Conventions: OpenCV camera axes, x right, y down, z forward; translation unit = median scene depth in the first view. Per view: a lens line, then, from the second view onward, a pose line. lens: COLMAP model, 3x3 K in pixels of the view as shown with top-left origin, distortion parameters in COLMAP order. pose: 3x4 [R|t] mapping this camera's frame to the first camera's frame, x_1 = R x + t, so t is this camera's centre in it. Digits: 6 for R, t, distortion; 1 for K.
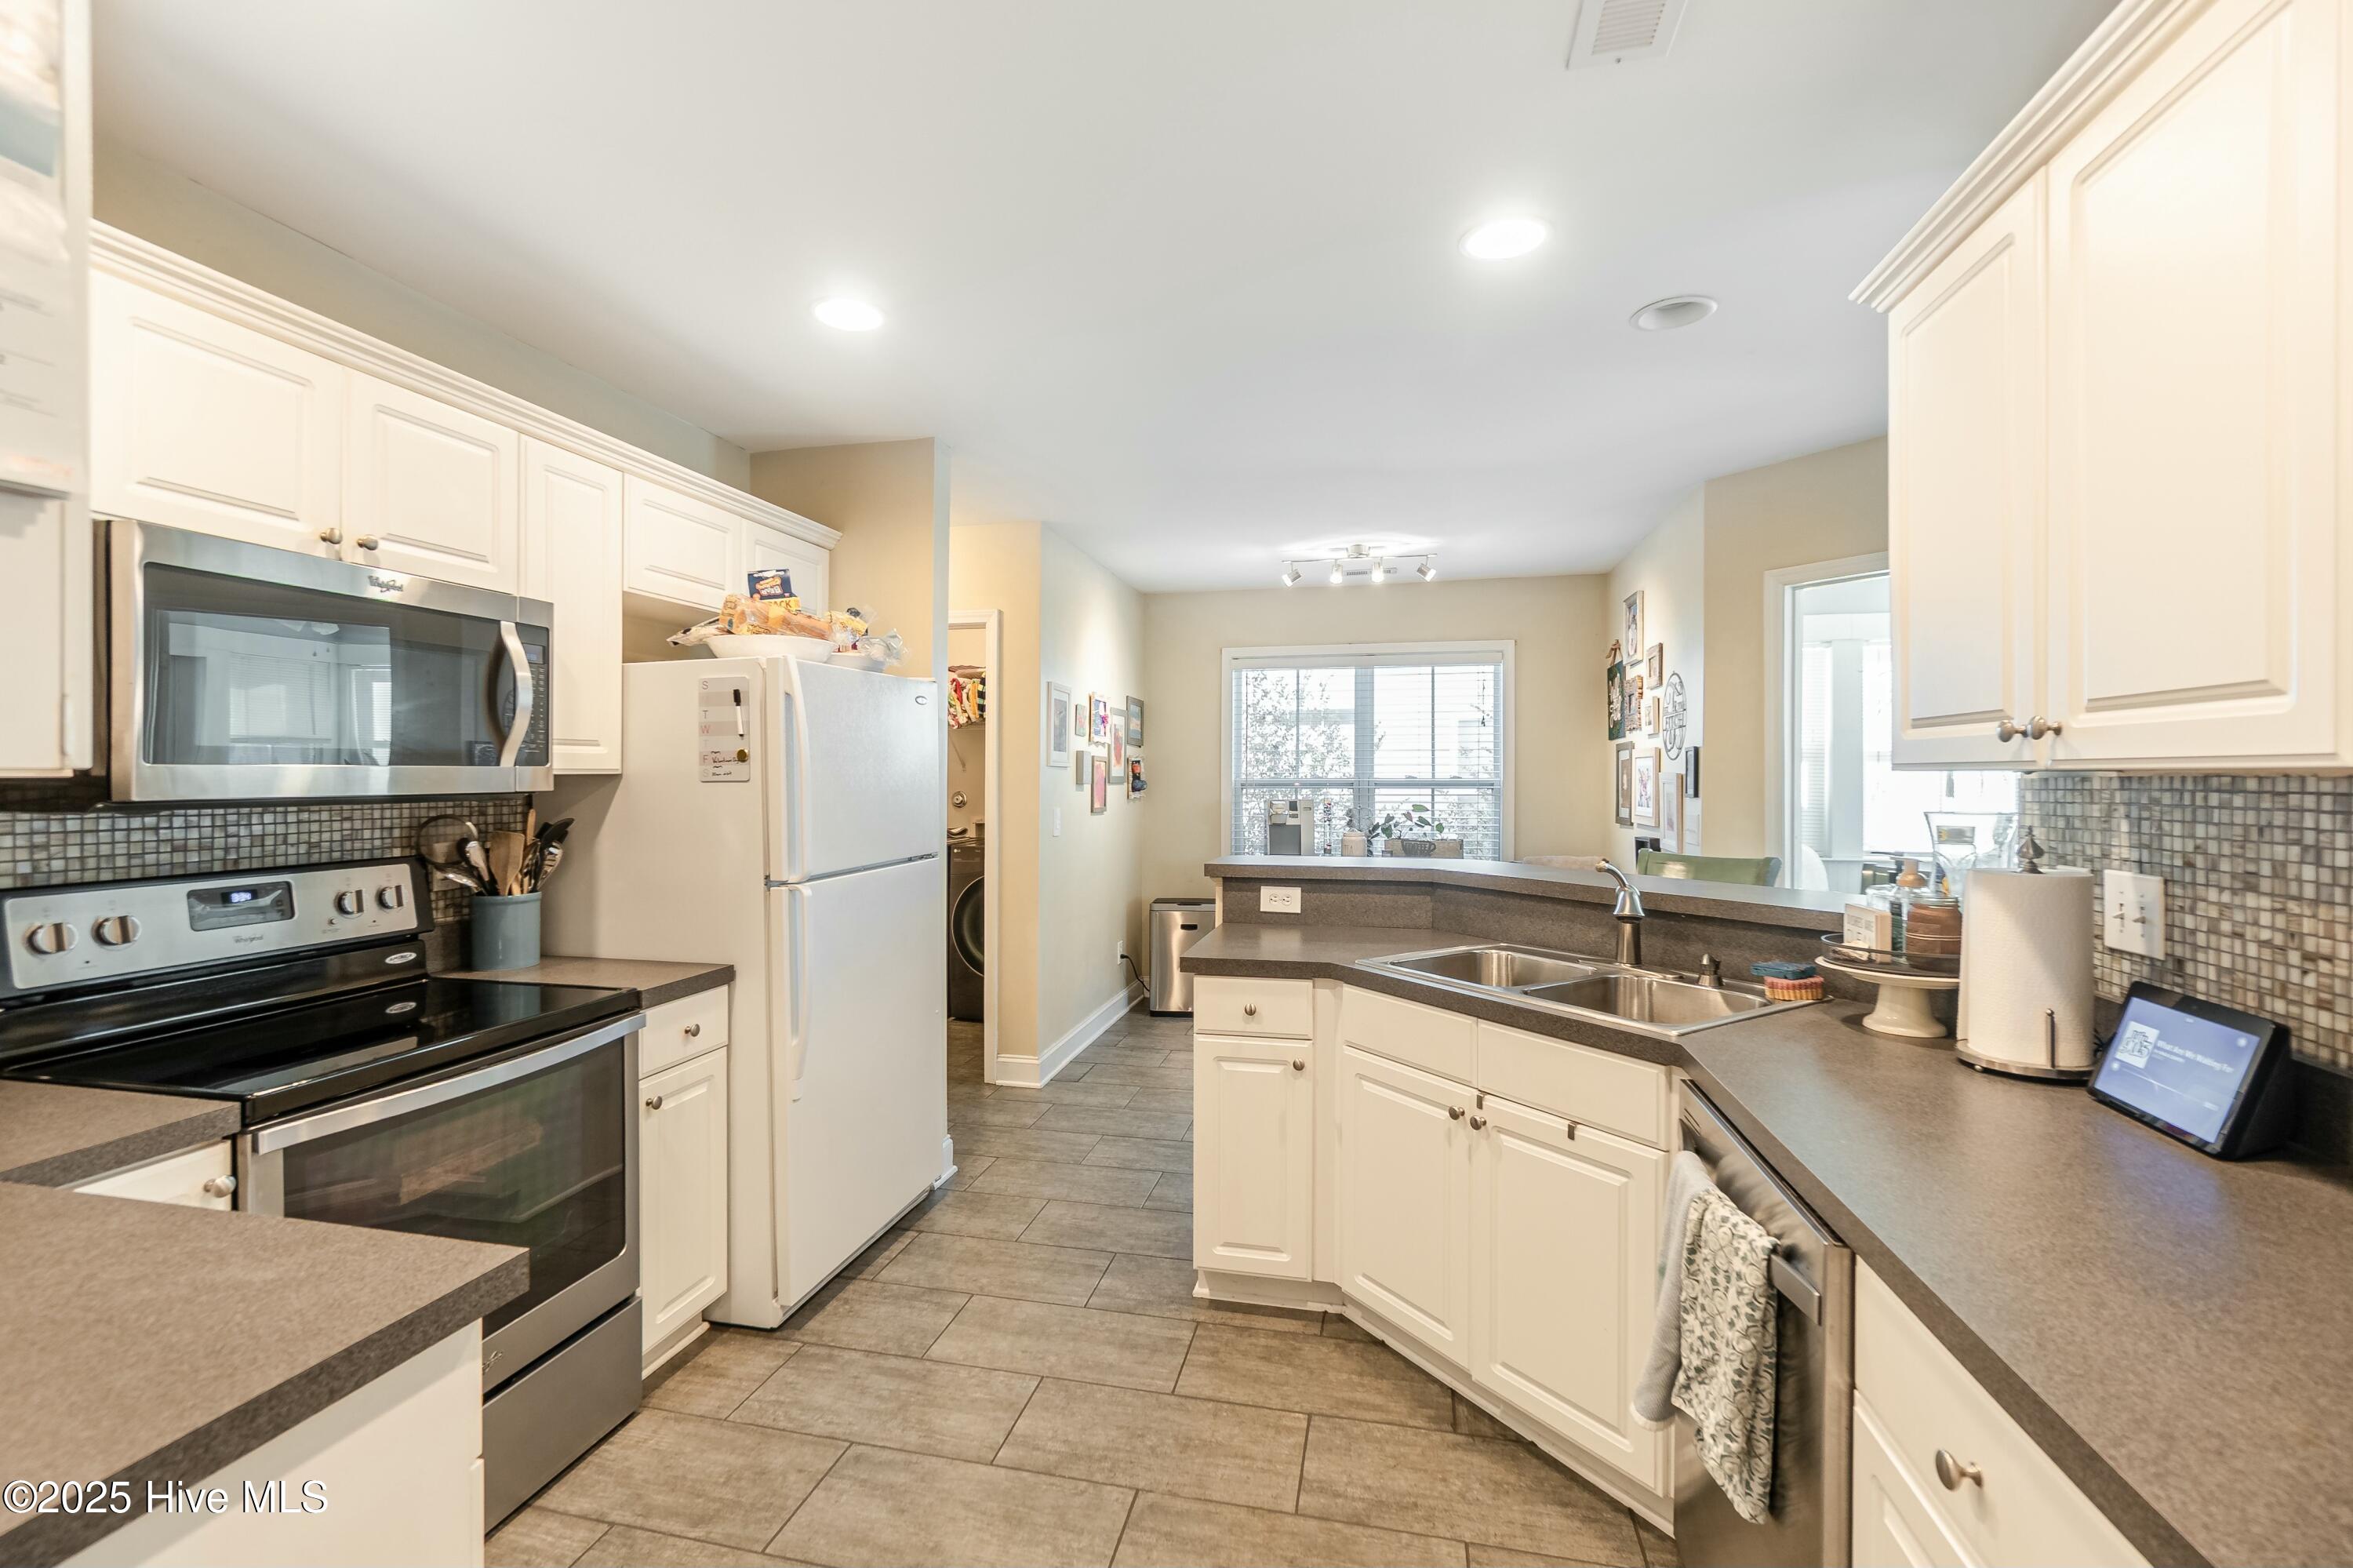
lens RADIAL K [[1004.1, 0, 1169.5], [0, 1004.1, 770.6], [0, 0, 1]] dist [0.001018, 0.000017]
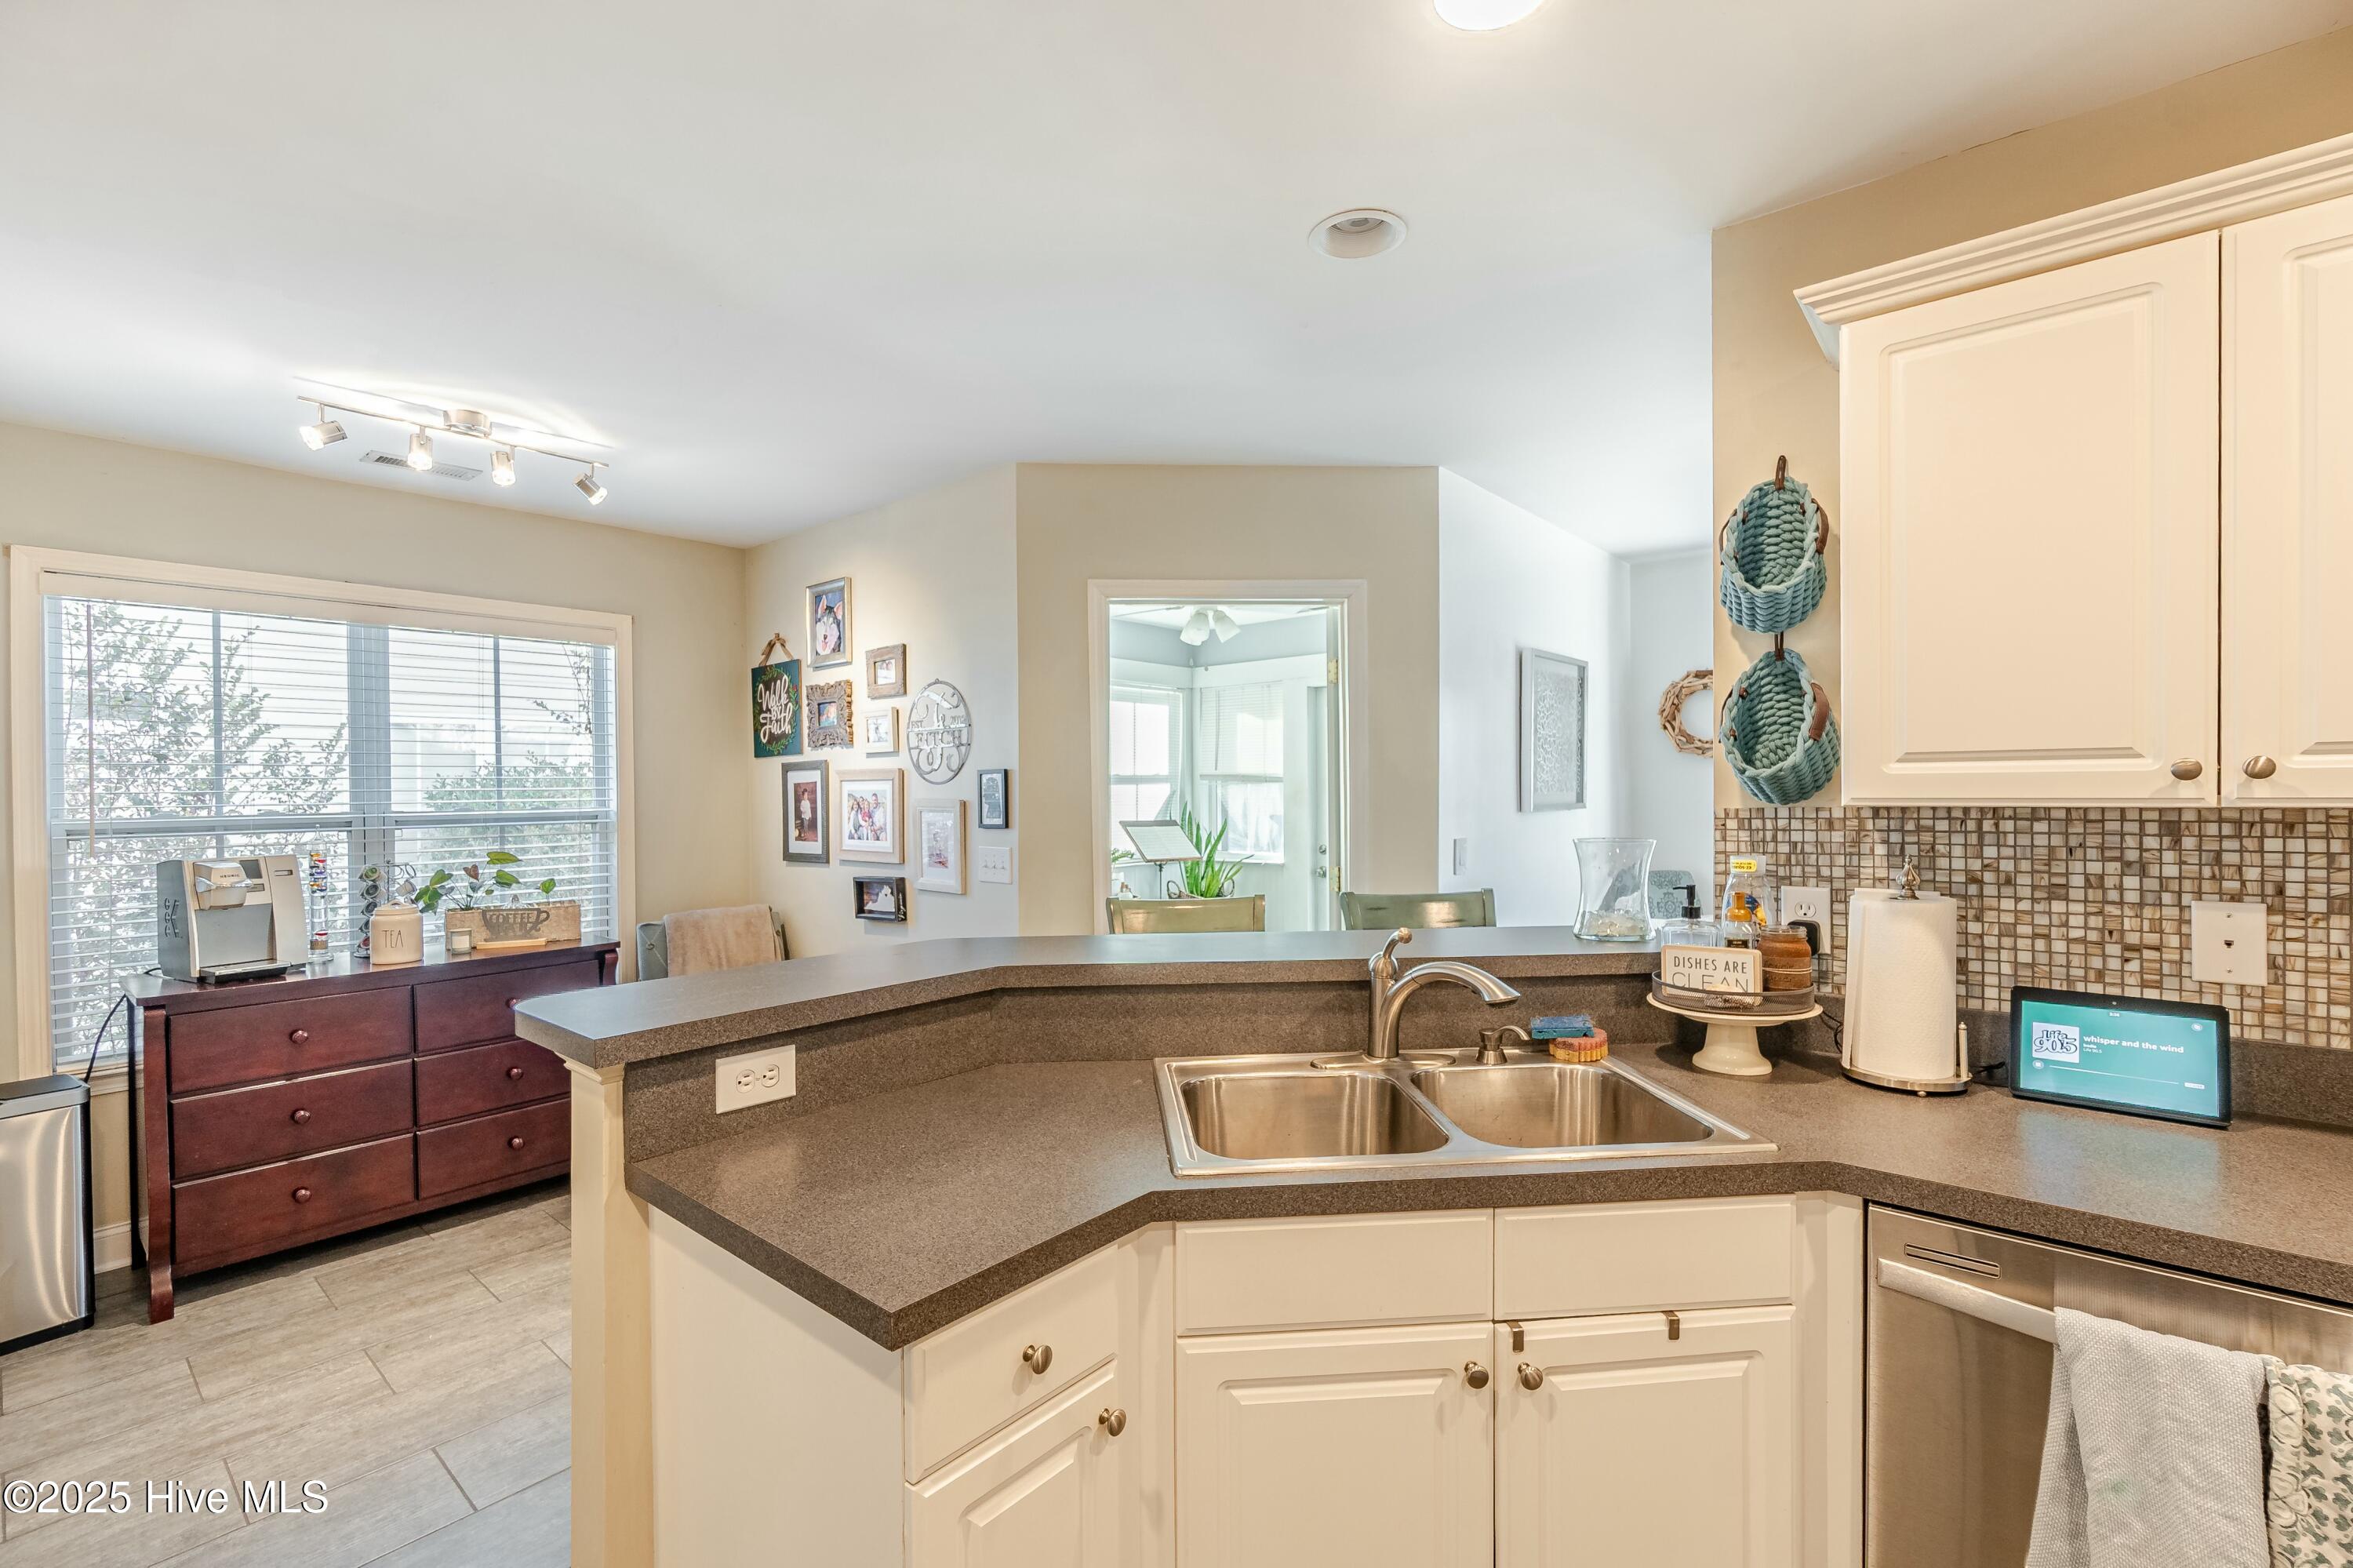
lens RADIAL K [[1019.9, 0, 1166.6], [0, 1019.9, 785.3], [0, 0, 1]] dist [-0.003074, 0.000594]
pose [[0.461145, -0.003560, 0.887317, -0.301270], [0.006259, 0.999980, 0.000759, -0.016107], [-0.887303, 0.005203, 0.461158, 0.762106]]
